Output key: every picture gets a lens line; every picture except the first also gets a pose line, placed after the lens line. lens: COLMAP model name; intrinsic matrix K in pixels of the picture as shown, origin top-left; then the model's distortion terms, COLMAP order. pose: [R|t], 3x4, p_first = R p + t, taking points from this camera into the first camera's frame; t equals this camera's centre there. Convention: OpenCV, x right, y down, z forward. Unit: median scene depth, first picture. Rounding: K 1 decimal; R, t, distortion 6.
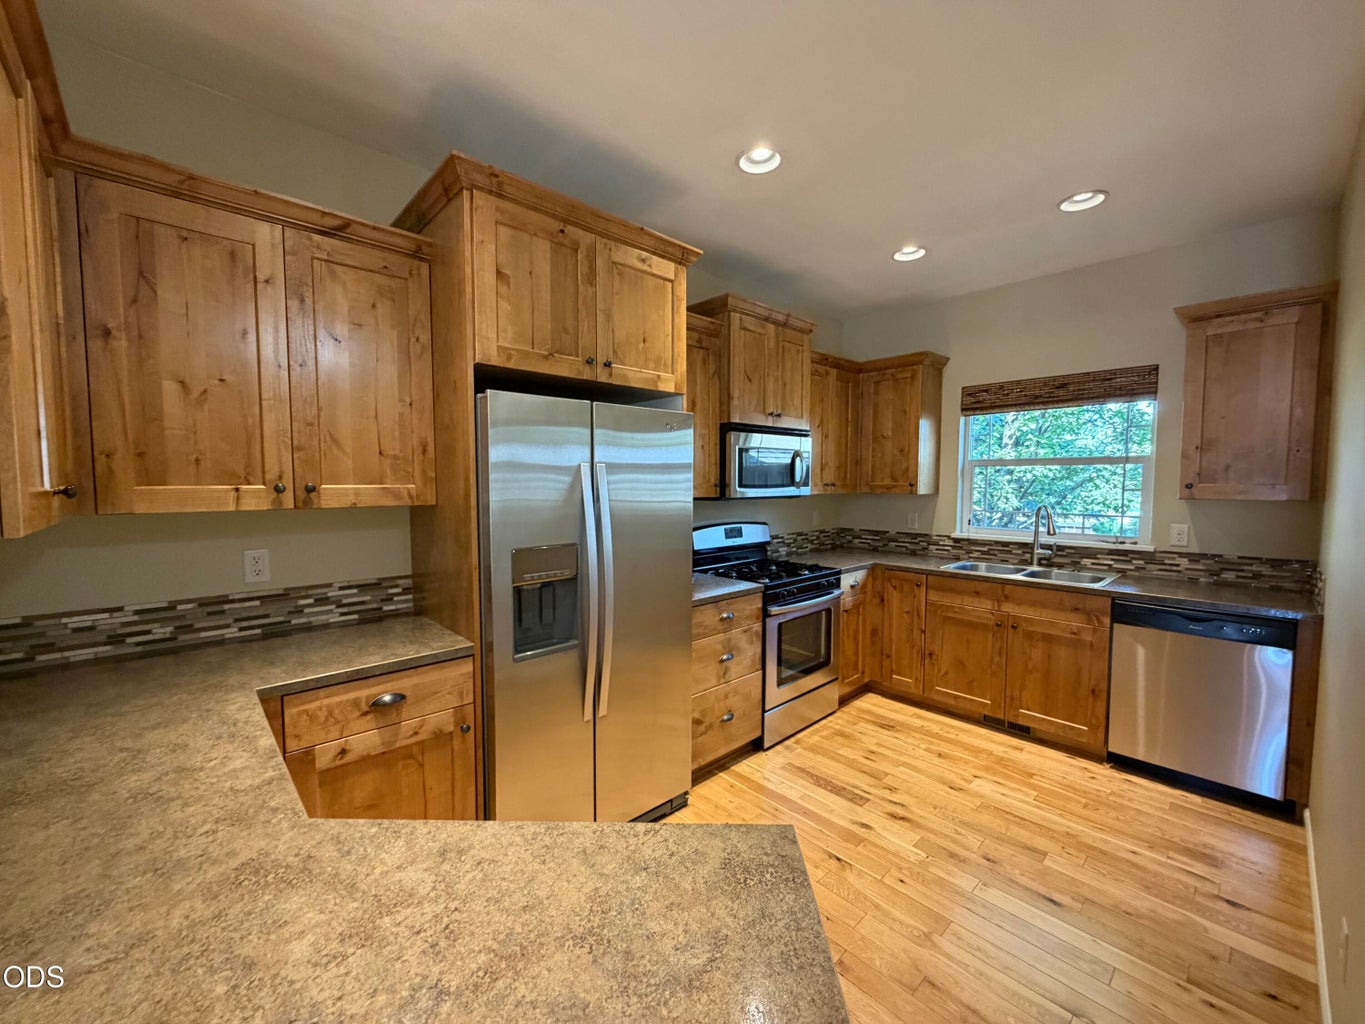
lens RADIAL K [[550.1, 0, 682.5], [0, 550.1, 512.0], [0, 0, 1]] dist [-0.000075, 0.000401]
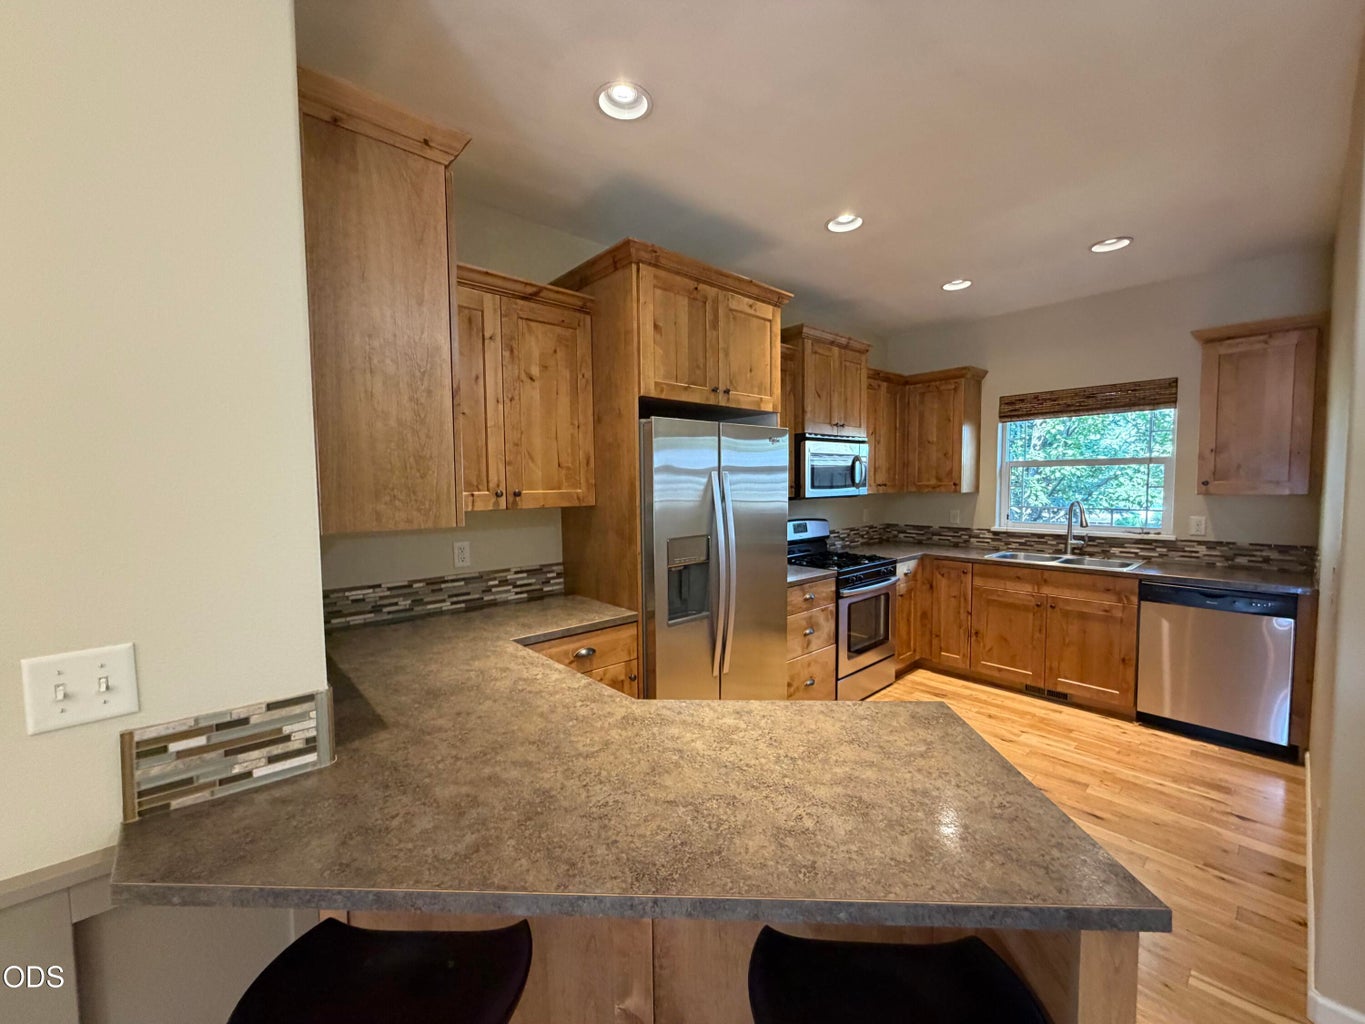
lens RADIAL K [[550.1, 0, 682.5], [0, 550.1, 512.0], [0, 0, 1]] dist [-0.000075, 0.000401]
pose [[0.999679, -0.009929, -0.023329, -0.184881], [0.009908, 0.999950, -0.001021, 0.004576], [0.023338, 0.000789, 0.999727, -0.220552]]
